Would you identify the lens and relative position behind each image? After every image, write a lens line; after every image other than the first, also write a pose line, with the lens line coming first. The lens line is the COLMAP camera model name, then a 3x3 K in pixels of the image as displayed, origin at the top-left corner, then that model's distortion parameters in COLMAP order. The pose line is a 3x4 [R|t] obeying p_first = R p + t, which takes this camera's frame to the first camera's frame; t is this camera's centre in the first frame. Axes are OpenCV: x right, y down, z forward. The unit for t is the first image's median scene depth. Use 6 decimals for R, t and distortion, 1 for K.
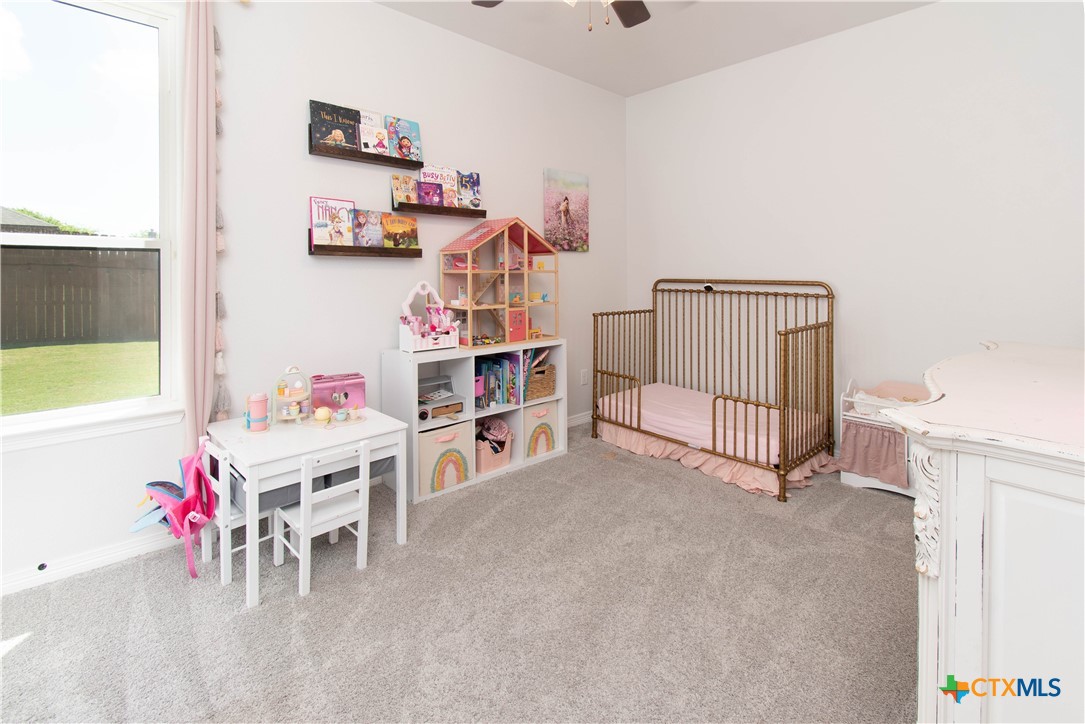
lens RADIAL K [[483.0, 0, 533.2], [0, 483.0, 274.2], [0, 0, 1]] dist [0.001993, -0.001636]
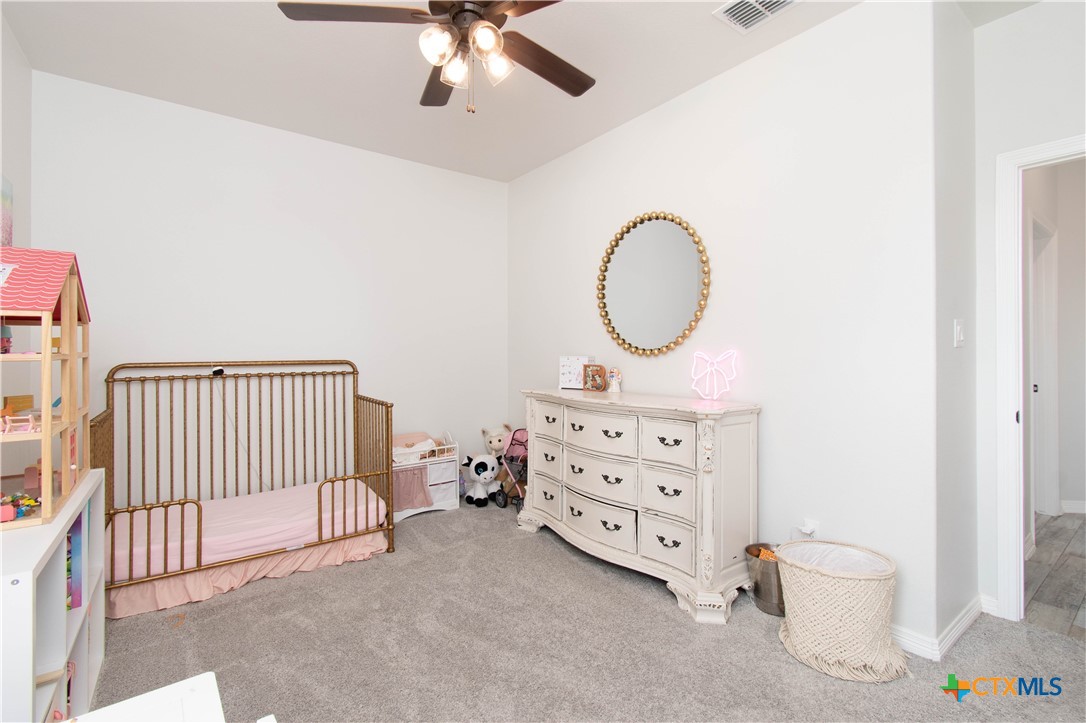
lens RADIAL K [[483.4, 0, 544.9], [0, 483.4, 349.9], [0, 0, 1]] dist [0.001993, -0.001636]
pose [[0.124851, -0.003486, 0.992169, -0.276254], [0.014028, 0.999900, 0.001748, -0.002553], [-0.992076, 0.013700, 0.124887, 0.236208]]
